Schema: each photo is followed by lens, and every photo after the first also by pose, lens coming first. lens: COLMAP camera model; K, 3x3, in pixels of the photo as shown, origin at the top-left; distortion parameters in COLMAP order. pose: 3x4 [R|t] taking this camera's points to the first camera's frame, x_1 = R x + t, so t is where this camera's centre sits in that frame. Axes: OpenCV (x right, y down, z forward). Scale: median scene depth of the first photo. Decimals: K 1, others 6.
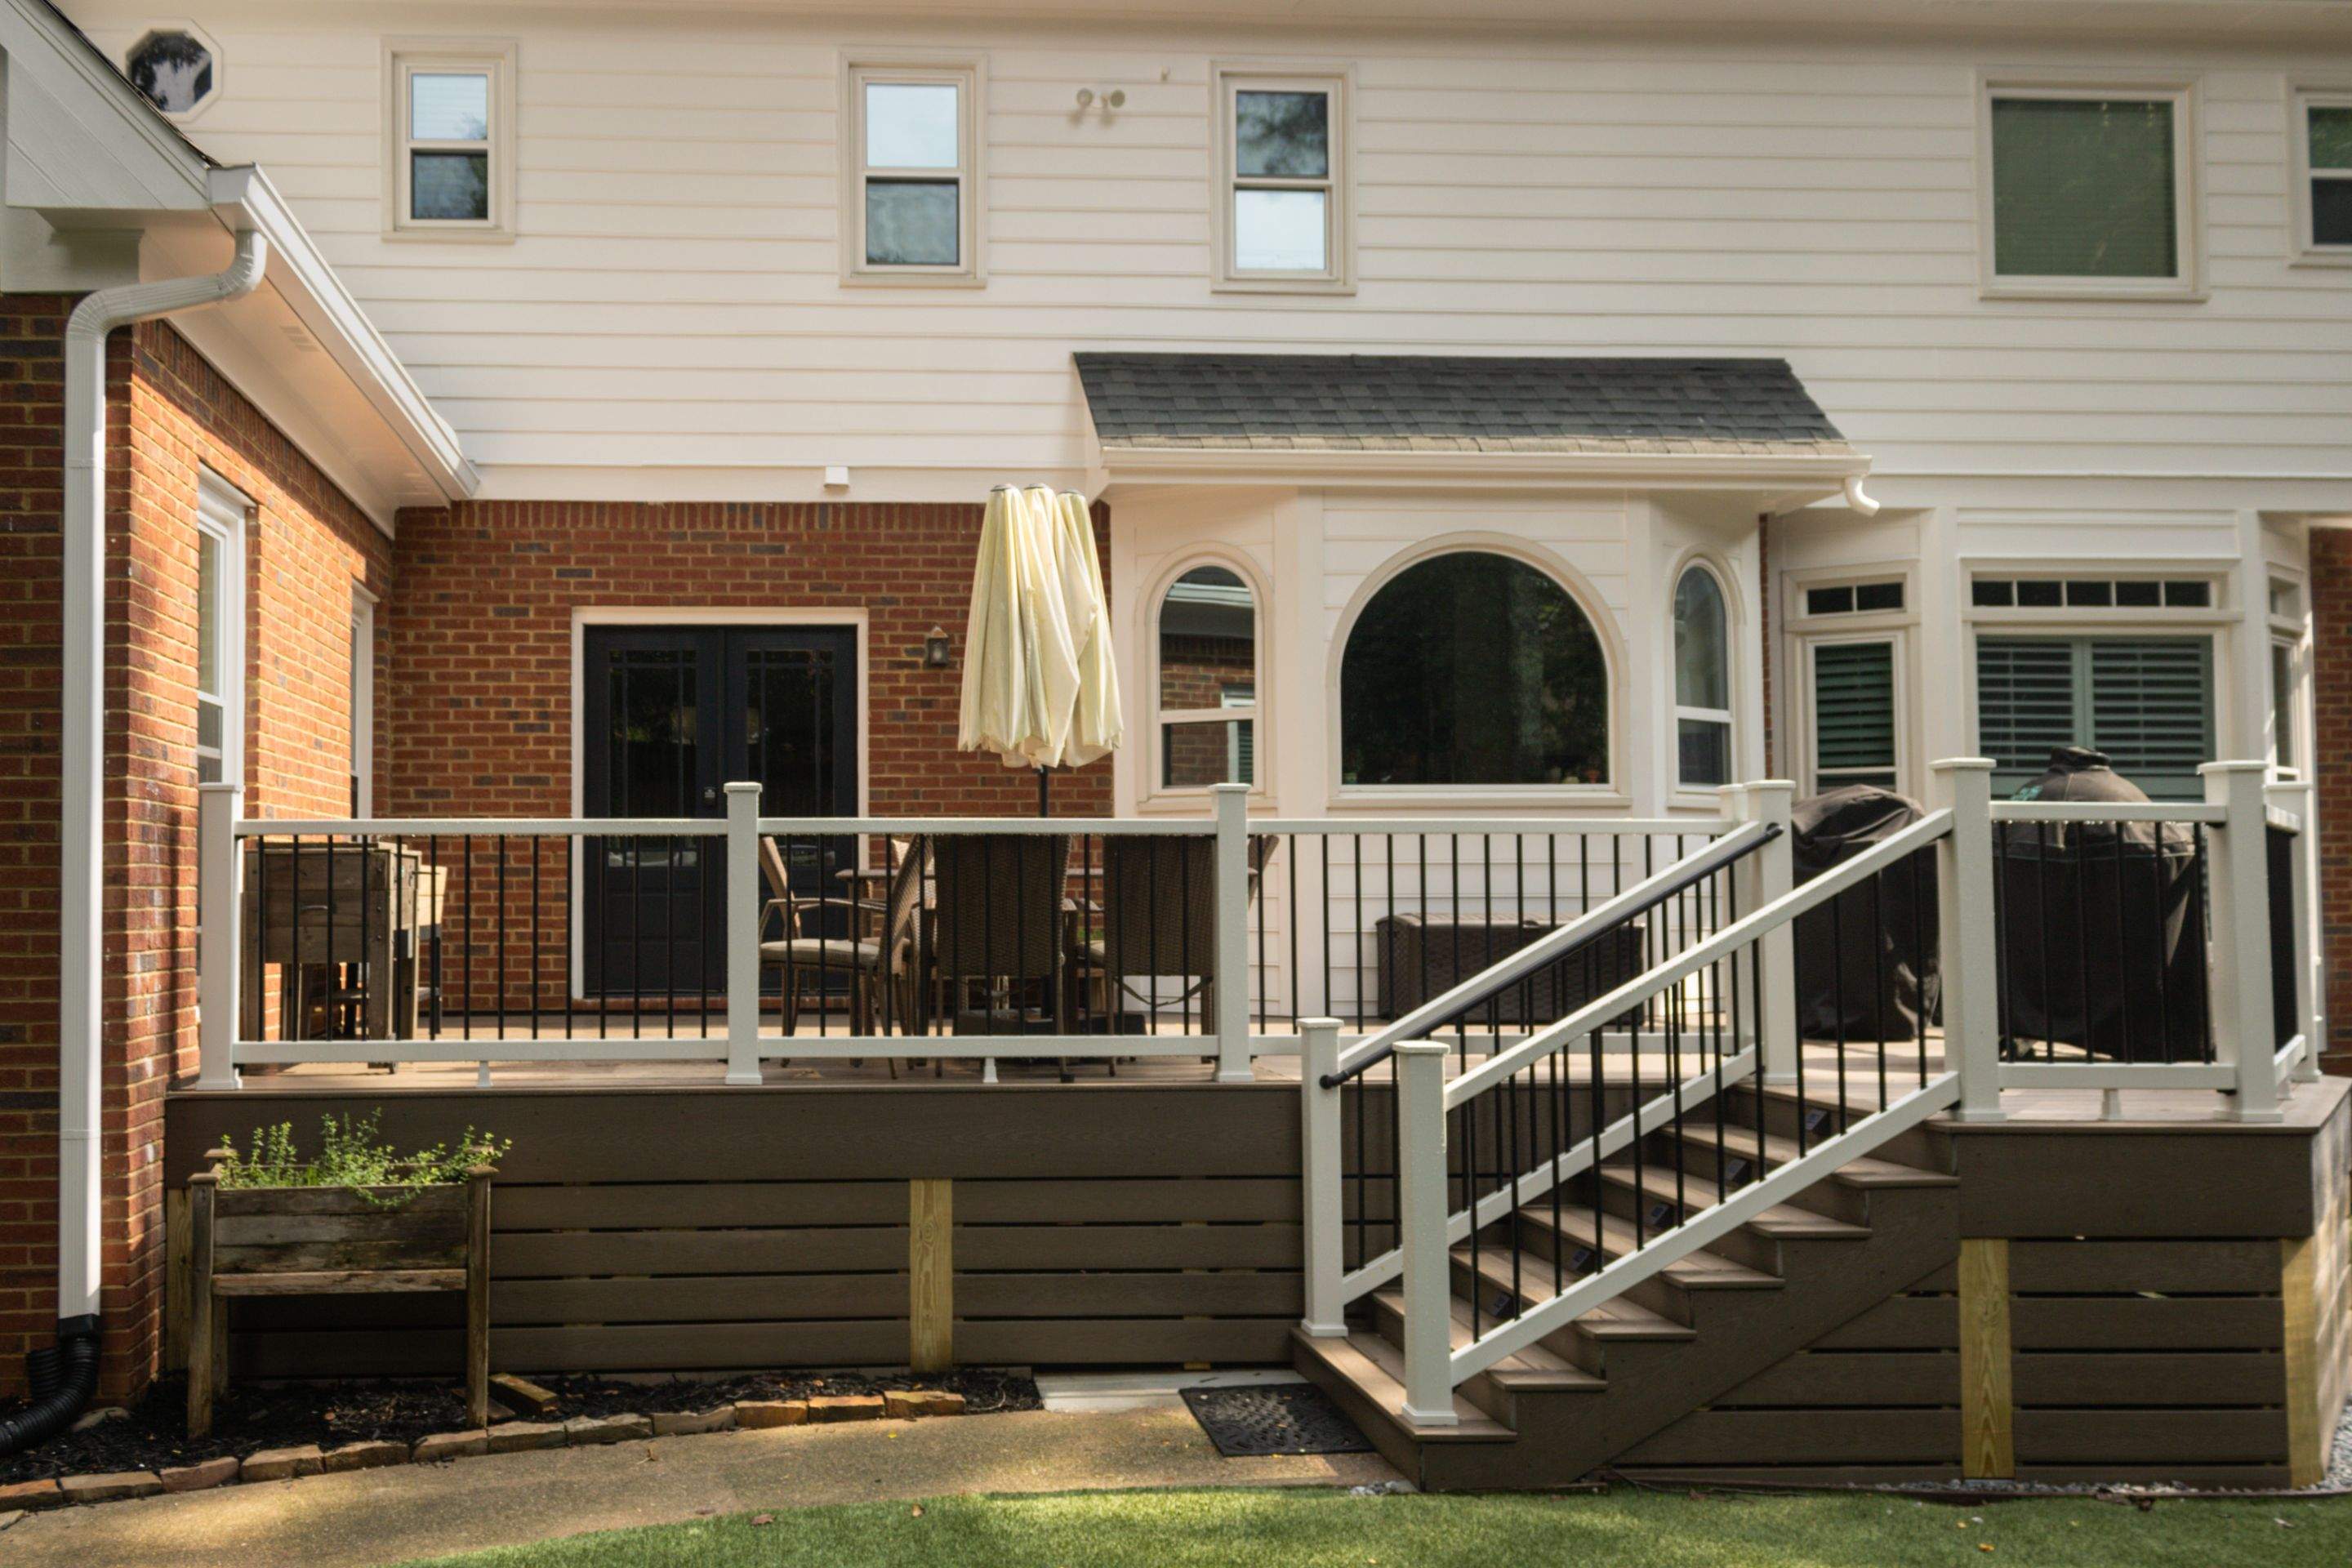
lens RADIAL K [[2138.1, 0, 1172.7], [0, 2138.1, 792.8], [0, 0, 1]] dist [0.017668, 0.004575]
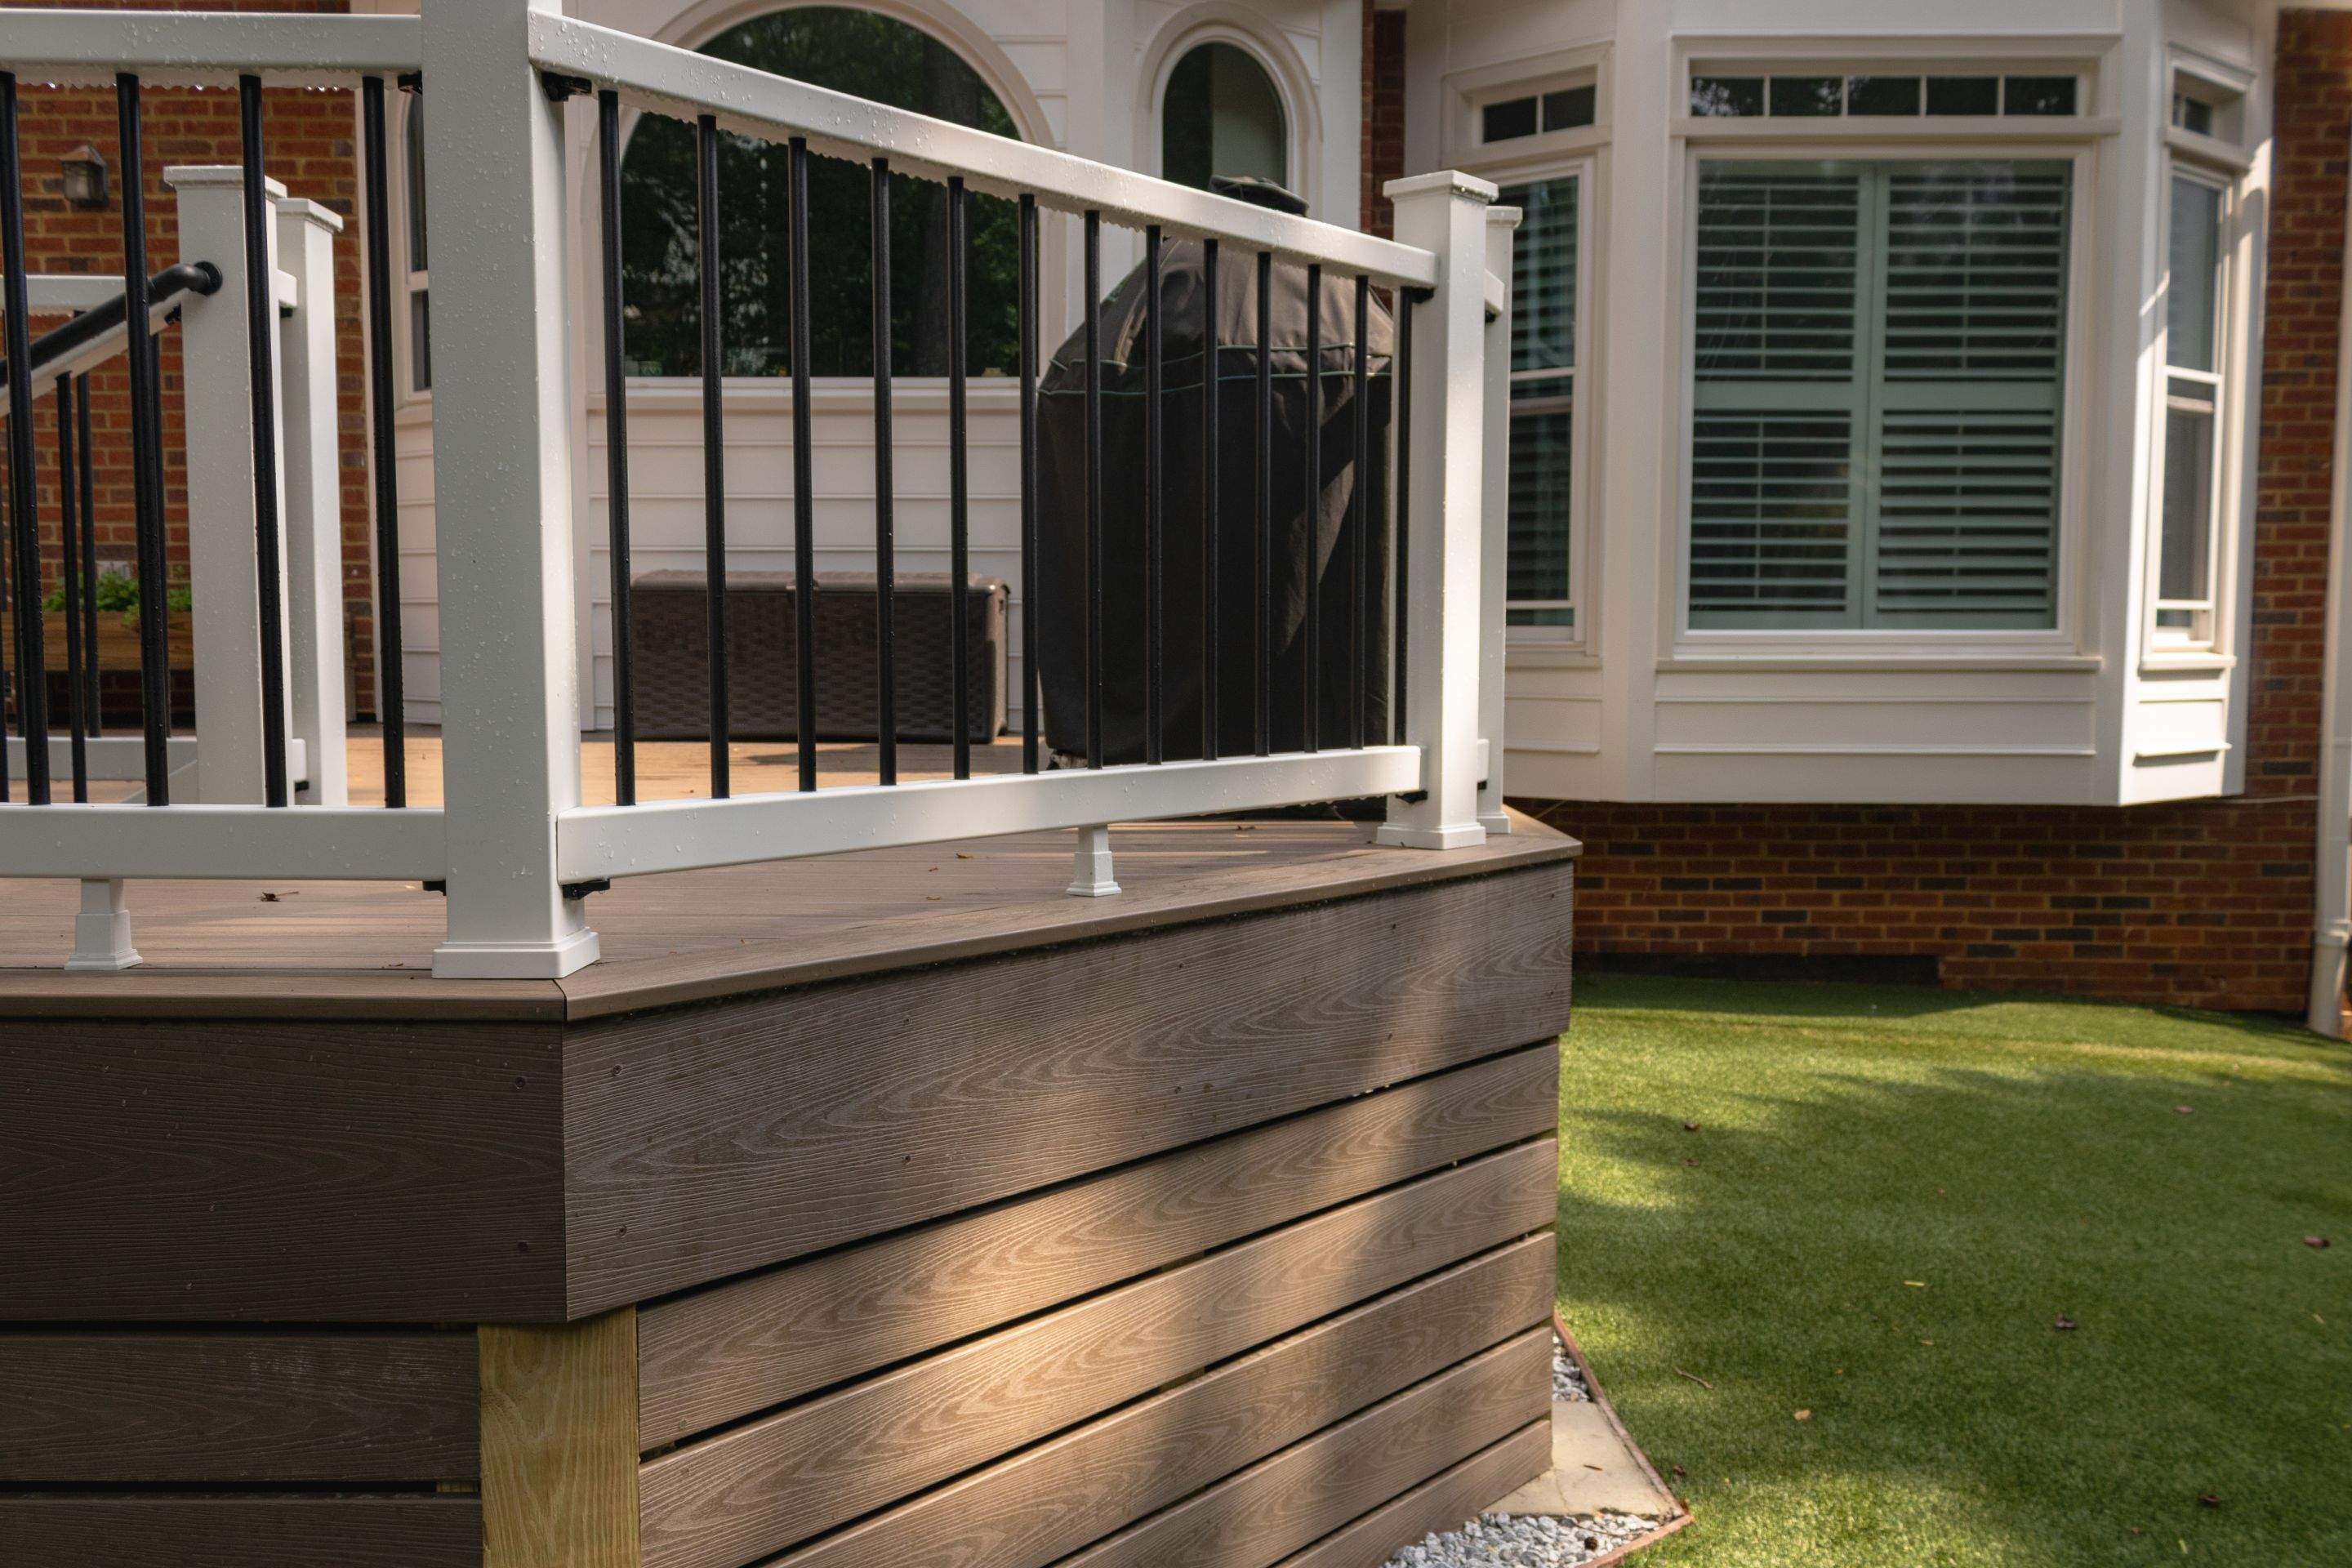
lens RADIAL K [[2288.1, 0, 1161.8], [0, 2288.1, 804.2], [0, 0, 1]] dist [0.022630, 0.000000]
pose [[0.997626, 0.009800, -0.068158, 0.281681], [-0.001113, 0.991985, 0.126353, 0.035727], [0.068850, -0.125977, 0.989641, 0.290892]]
